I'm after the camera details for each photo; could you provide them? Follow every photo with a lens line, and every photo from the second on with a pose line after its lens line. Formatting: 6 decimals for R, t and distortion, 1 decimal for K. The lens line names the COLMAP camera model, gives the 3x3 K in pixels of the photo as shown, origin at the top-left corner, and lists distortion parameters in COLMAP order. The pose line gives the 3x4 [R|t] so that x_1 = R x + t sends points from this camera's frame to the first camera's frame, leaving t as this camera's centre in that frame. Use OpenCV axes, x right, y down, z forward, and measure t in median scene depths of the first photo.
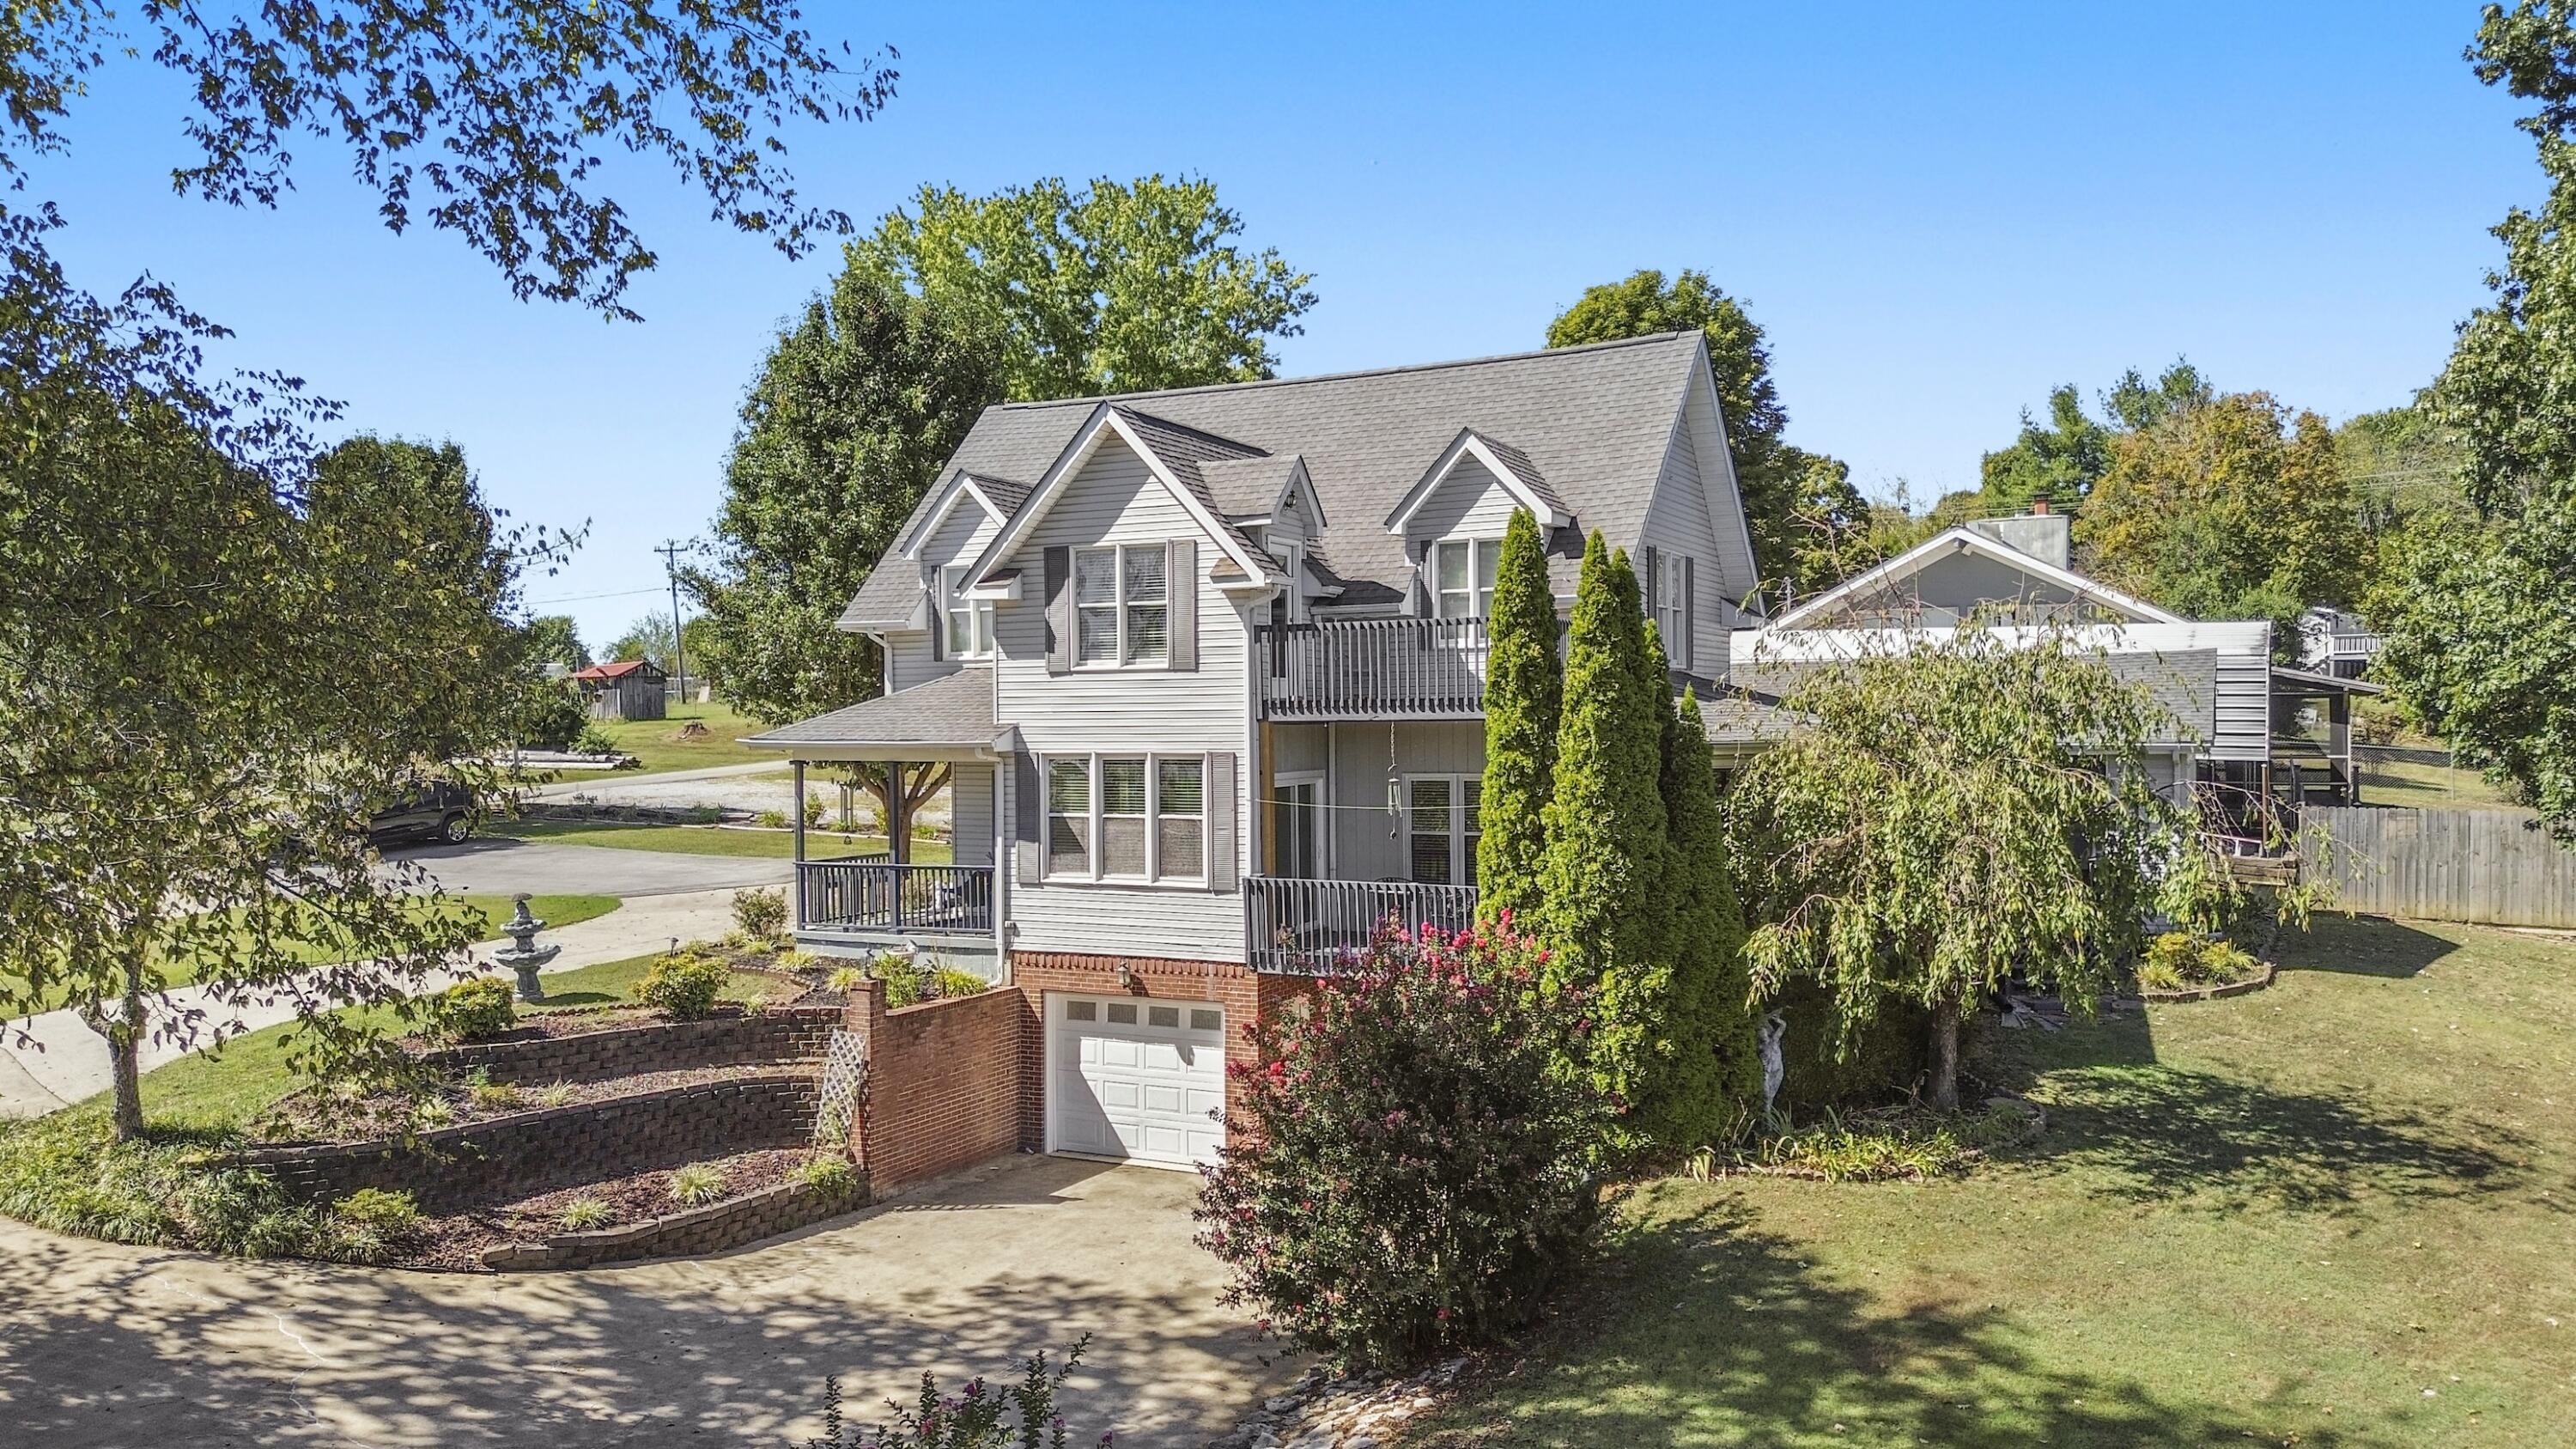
lens RADIAL K [[1808.8, 0, 1288.0], [0, 1808.8, 724.5], [0, 0, 1]] dist [0.043103, -0.040246]
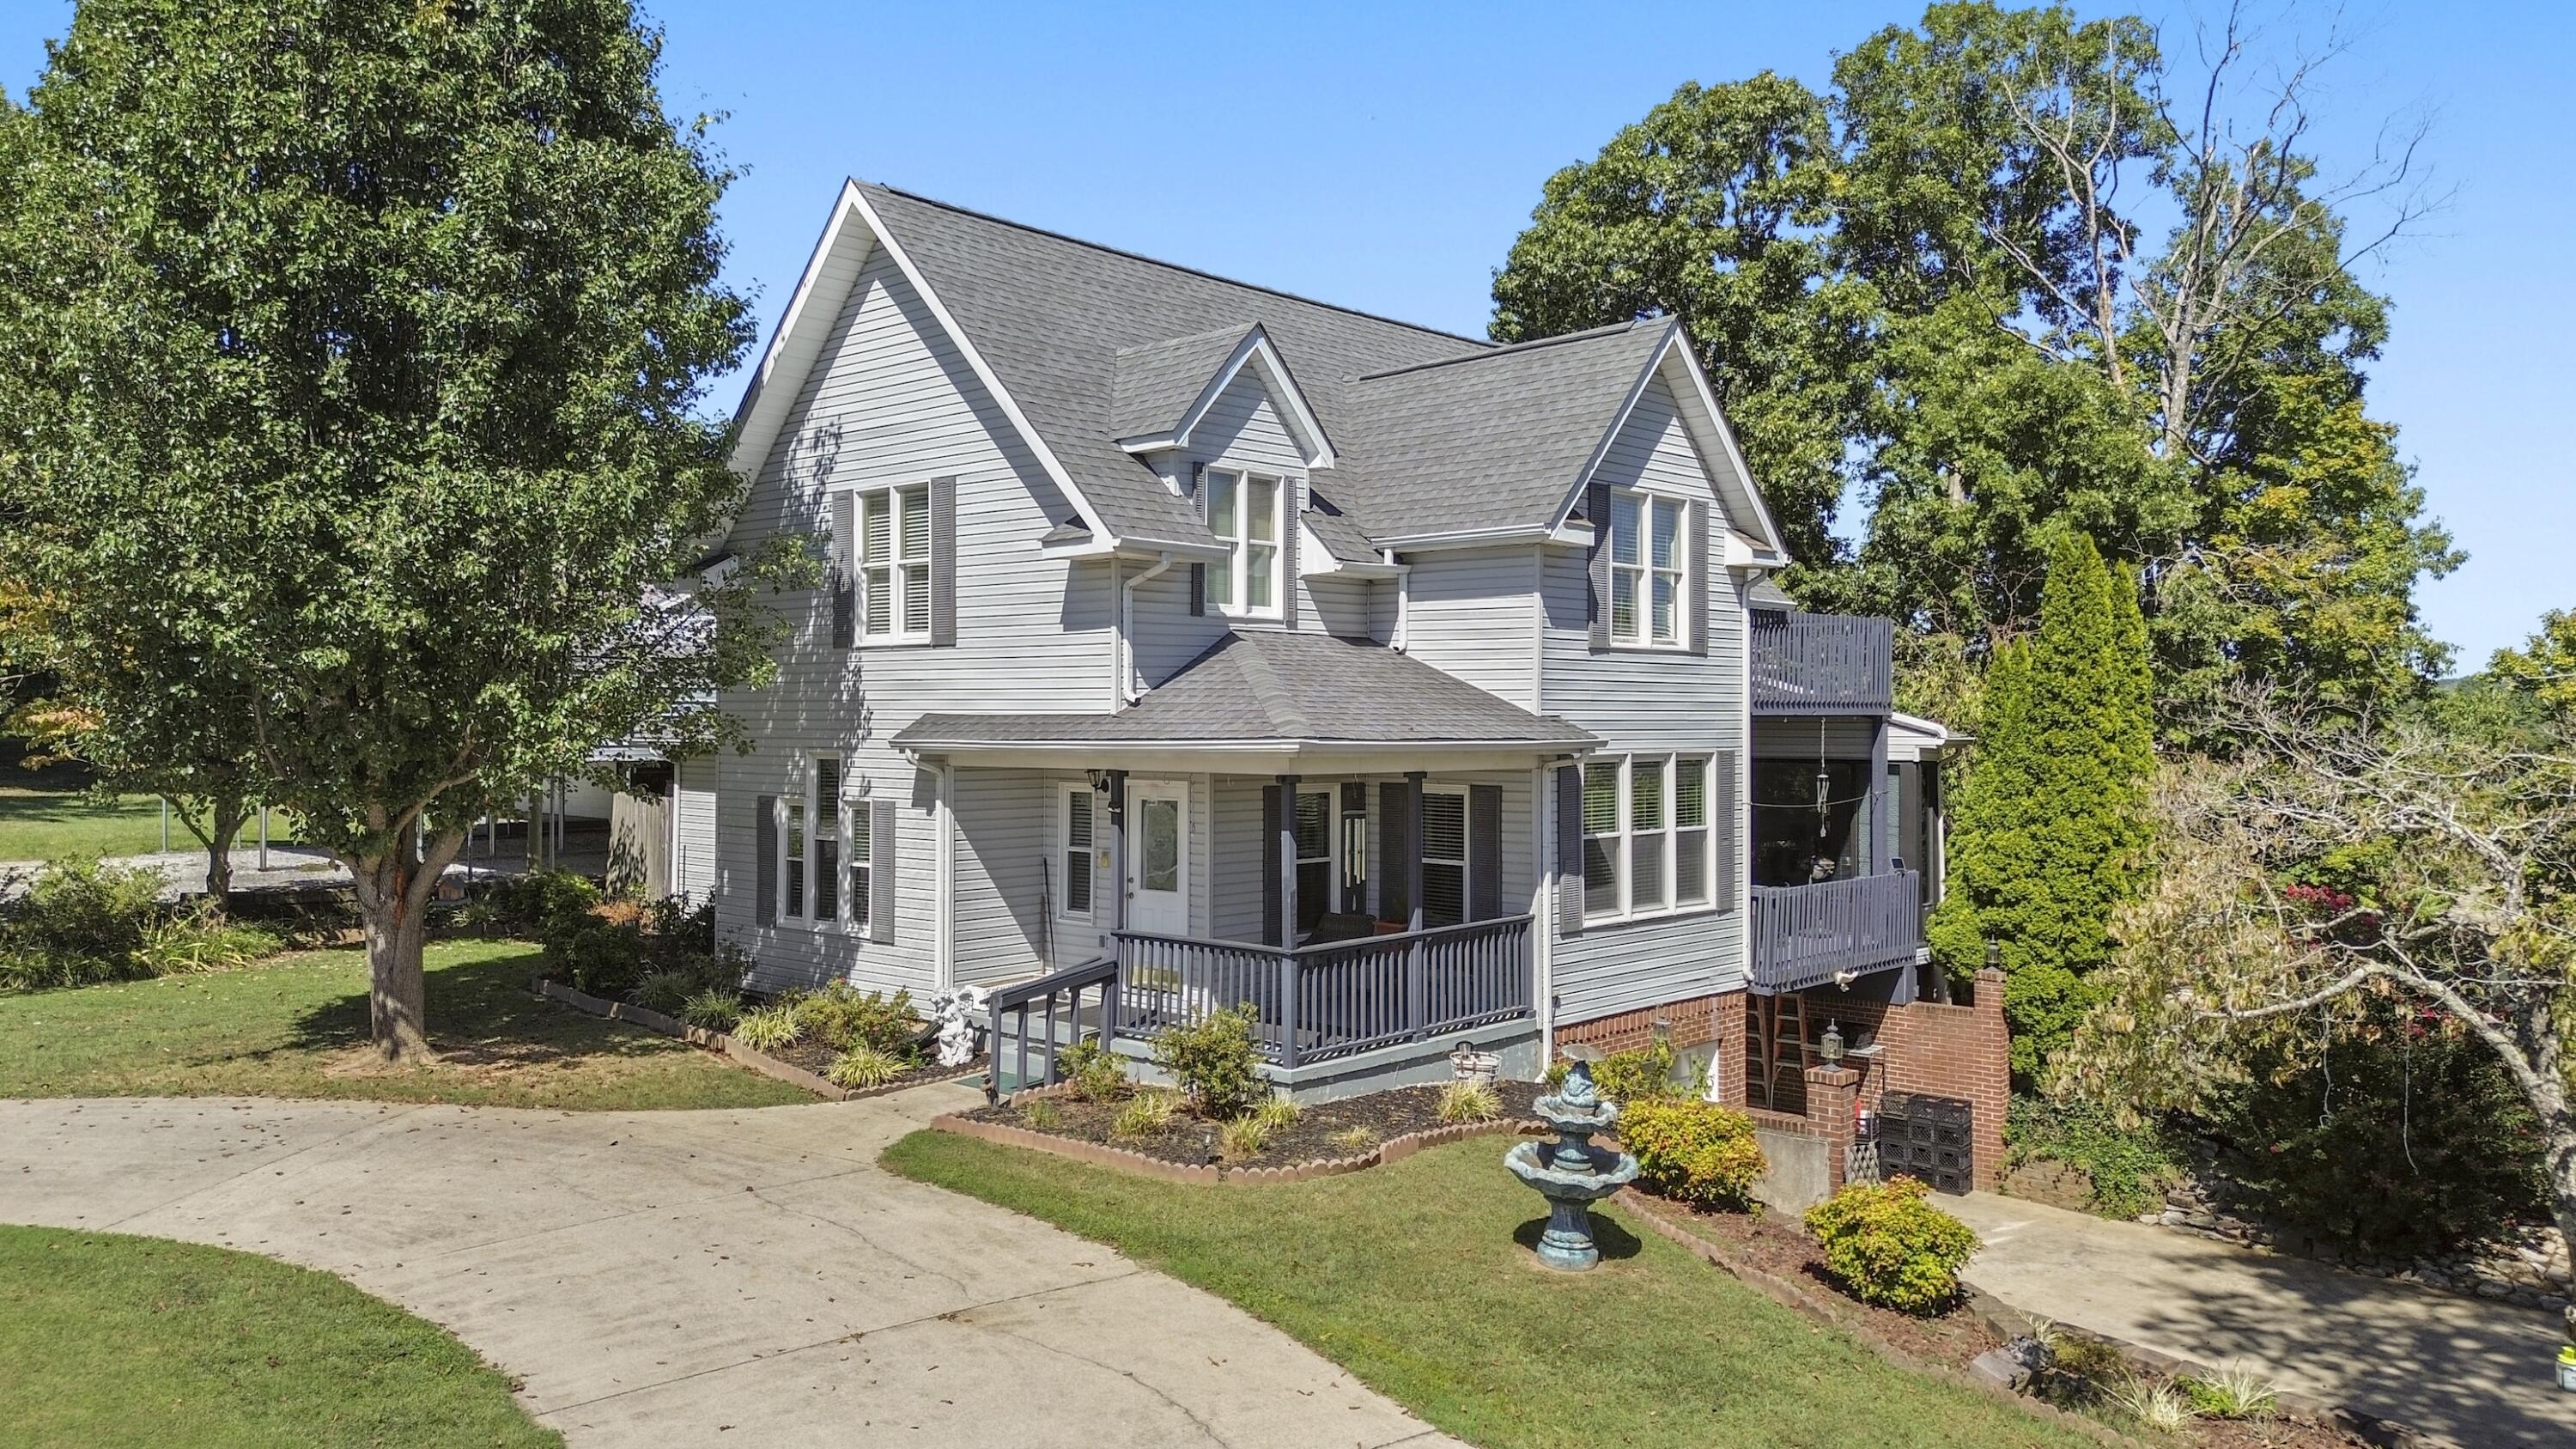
lens RADIAL K [[1808.8, 0, 1288.0], [0, 1808.8, 724.5], [0, 0, 1]] dist [0.043103, -0.040246]
pose [[0.292820, 0.005299, 0.956153, -0.912812], [-0.000852, 0.999986, -0.005281, 0.007175], [-0.956167, 0.000731, 0.292820, 0.923300]]
